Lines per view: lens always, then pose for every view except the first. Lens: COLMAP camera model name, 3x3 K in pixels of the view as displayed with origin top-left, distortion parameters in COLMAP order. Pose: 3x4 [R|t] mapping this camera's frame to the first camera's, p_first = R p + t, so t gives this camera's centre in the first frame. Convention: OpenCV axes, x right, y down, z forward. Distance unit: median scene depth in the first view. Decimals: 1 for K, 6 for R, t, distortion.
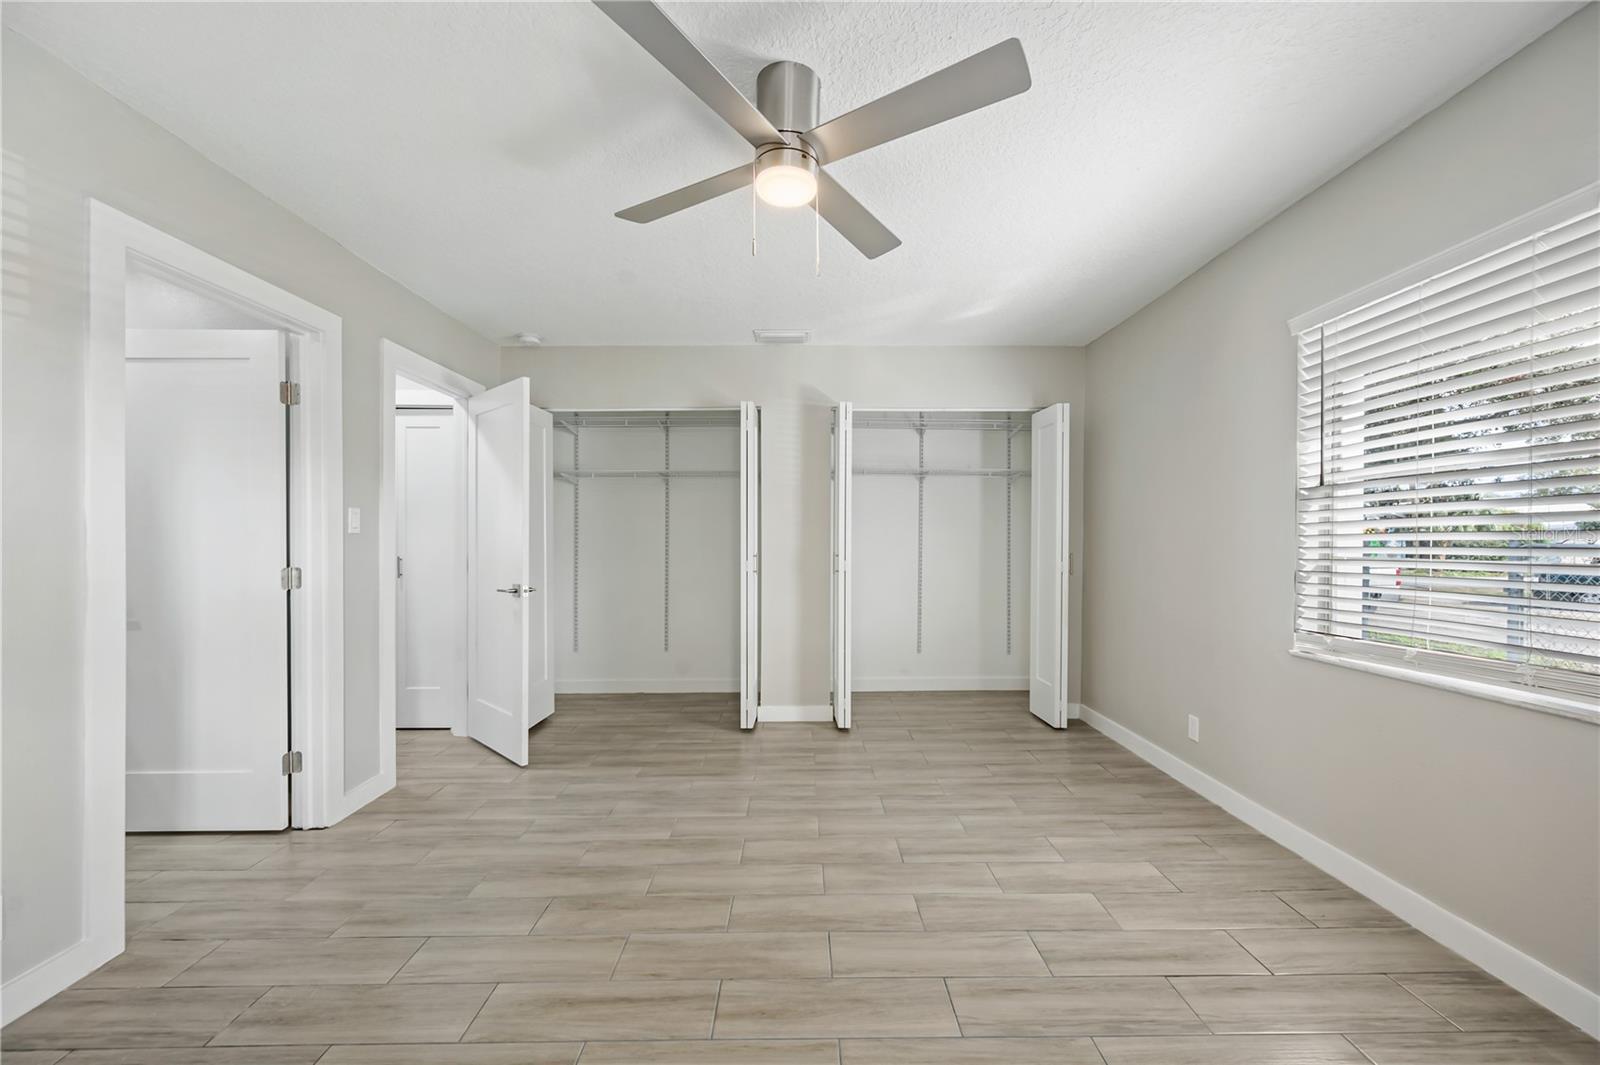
lens RADIAL K [[631.8, 0, 804.9], [0, 631.8, 543.0], [0, 0, 1]] dist [-0.005140, -0.000113]
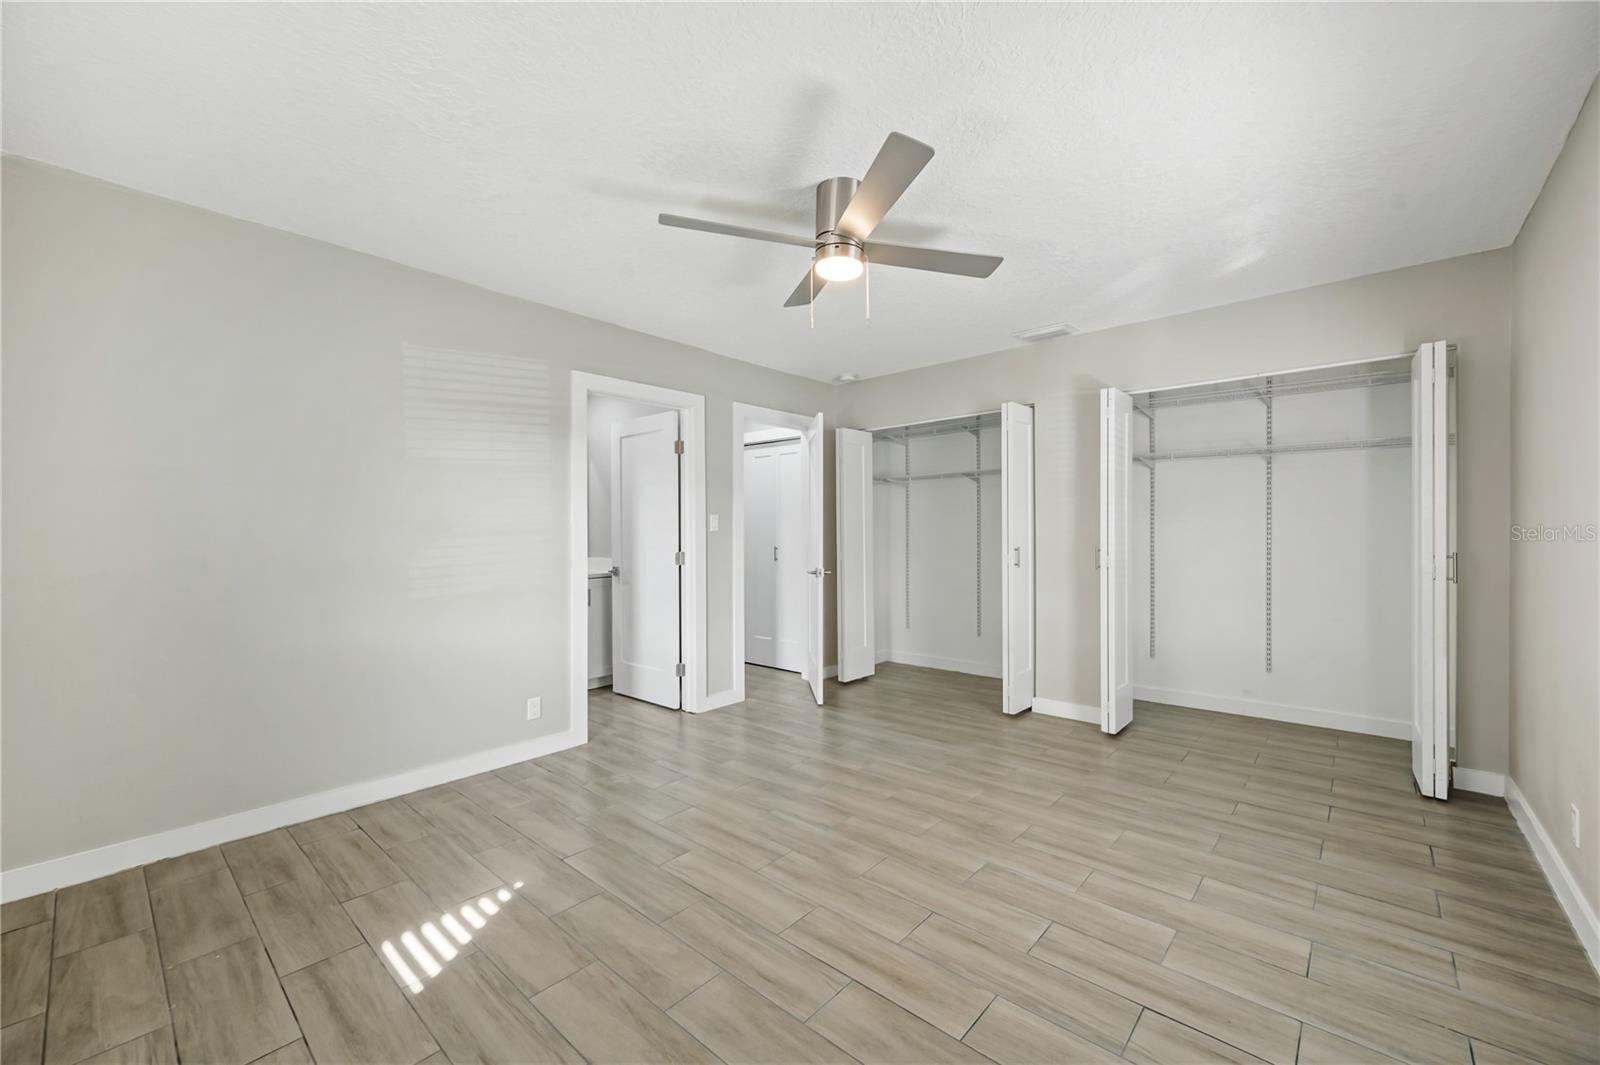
lens RADIAL K [[636.5, 0, 800.9], [0, 636.5, 535.5], [0, 0, 1]] dist [-0.000816, -0.000036]
pose [[0.738547, 0.000479, -0.674202, 0.483494], [-0.000001, 1.000000, 0.000710, -0.005027], [0.674202, -0.000524, 0.738547, -0.020769]]
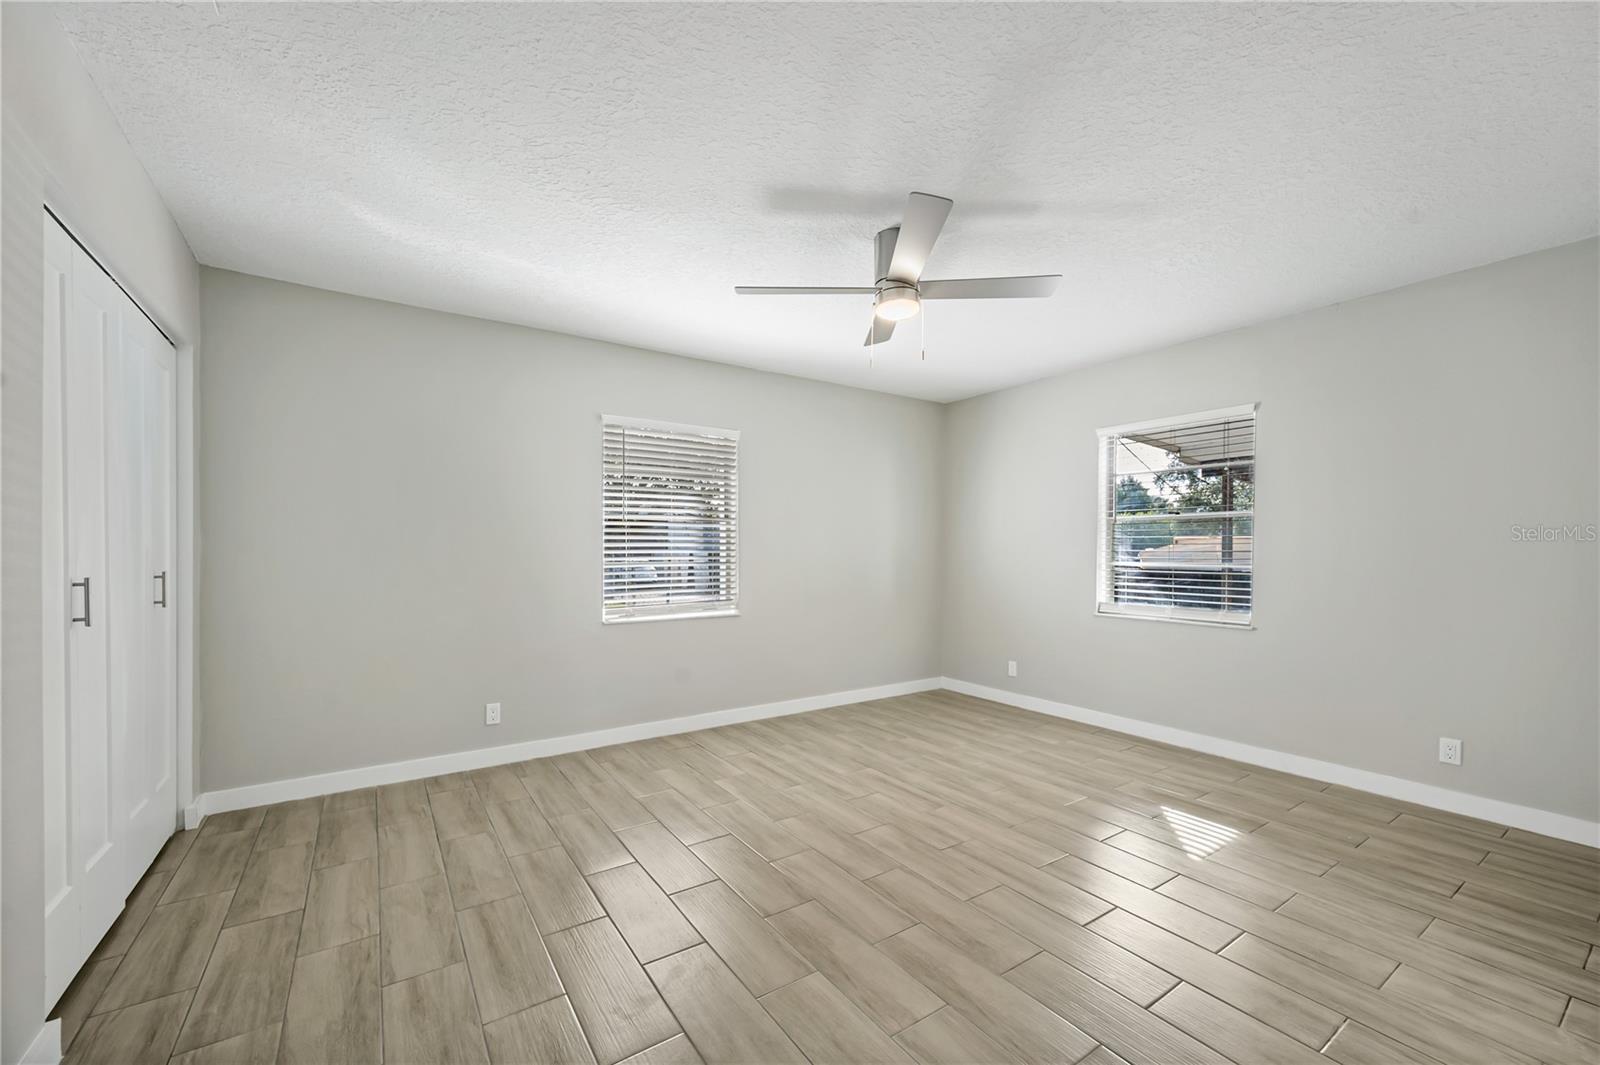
lens RADIAL K [[636.5, 0, 800.9], [0, 636.5, 535.5], [0, 0, 1]] dist [-0.000816, -0.000036]
pose [[-0.554946, 0.025272, 0.831502, -0.692327], [0.004561, 0.999616, -0.027337, 0.001415], [-0.831874, -0.011378, -0.554848, 1.211298]]
